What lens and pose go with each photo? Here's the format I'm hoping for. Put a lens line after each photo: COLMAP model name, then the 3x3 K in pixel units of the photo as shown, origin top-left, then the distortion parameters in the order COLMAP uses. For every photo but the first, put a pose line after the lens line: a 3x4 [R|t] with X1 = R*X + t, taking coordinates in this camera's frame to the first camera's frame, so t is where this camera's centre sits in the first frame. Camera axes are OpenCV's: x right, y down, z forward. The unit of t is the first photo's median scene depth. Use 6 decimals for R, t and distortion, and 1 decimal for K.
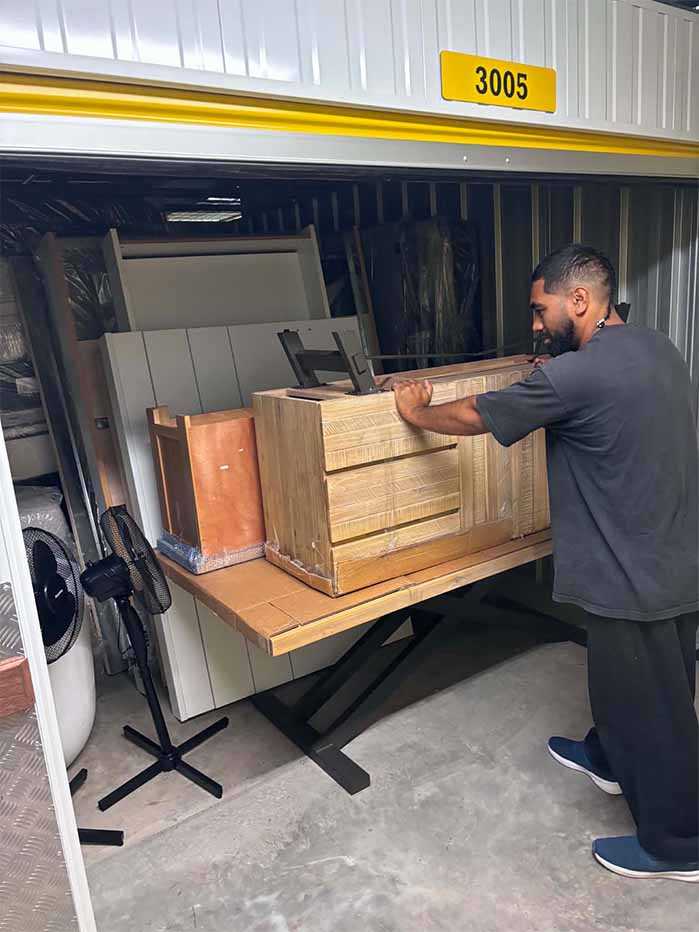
lens RADIAL K [[690.5, 0, 349.5], [0, 690.5, 466.0], [0, 0, 1]] dist [0.001818, -0.002226]
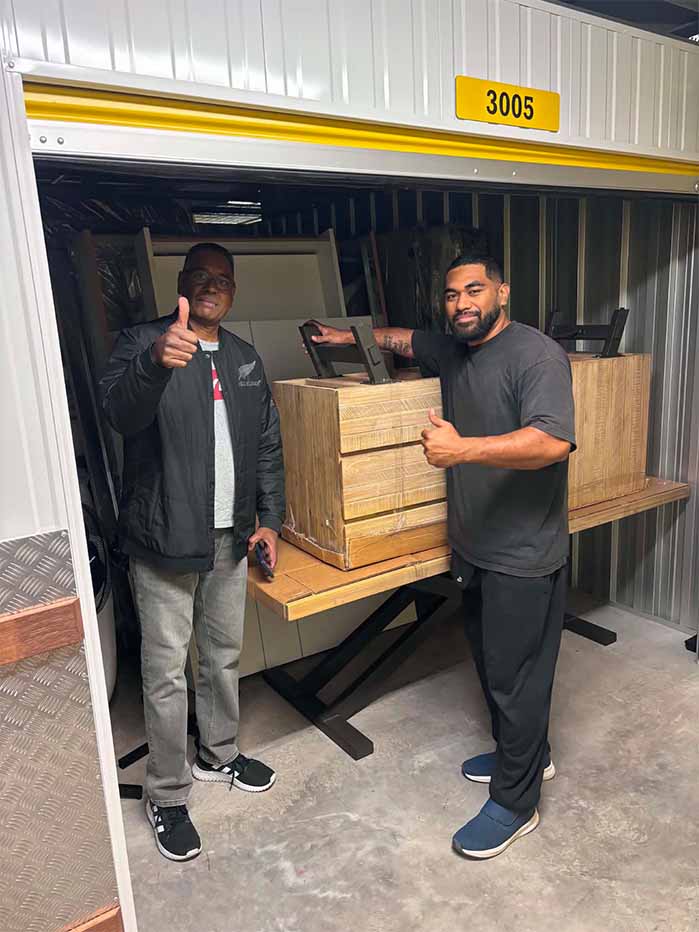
lens RADIAL K [[713.7, 0, 349.5], [0, 713.7, 466.0], [0, 0, 1]] dist [0.002046, 0.002020]
pose [[0.999619, 0.027002, -0.005784, -0.013650], [-0.027113, 0.999431, -0.020059, 0.048607], [0.005239, 0.020209, 0.999782, -0.118497]]
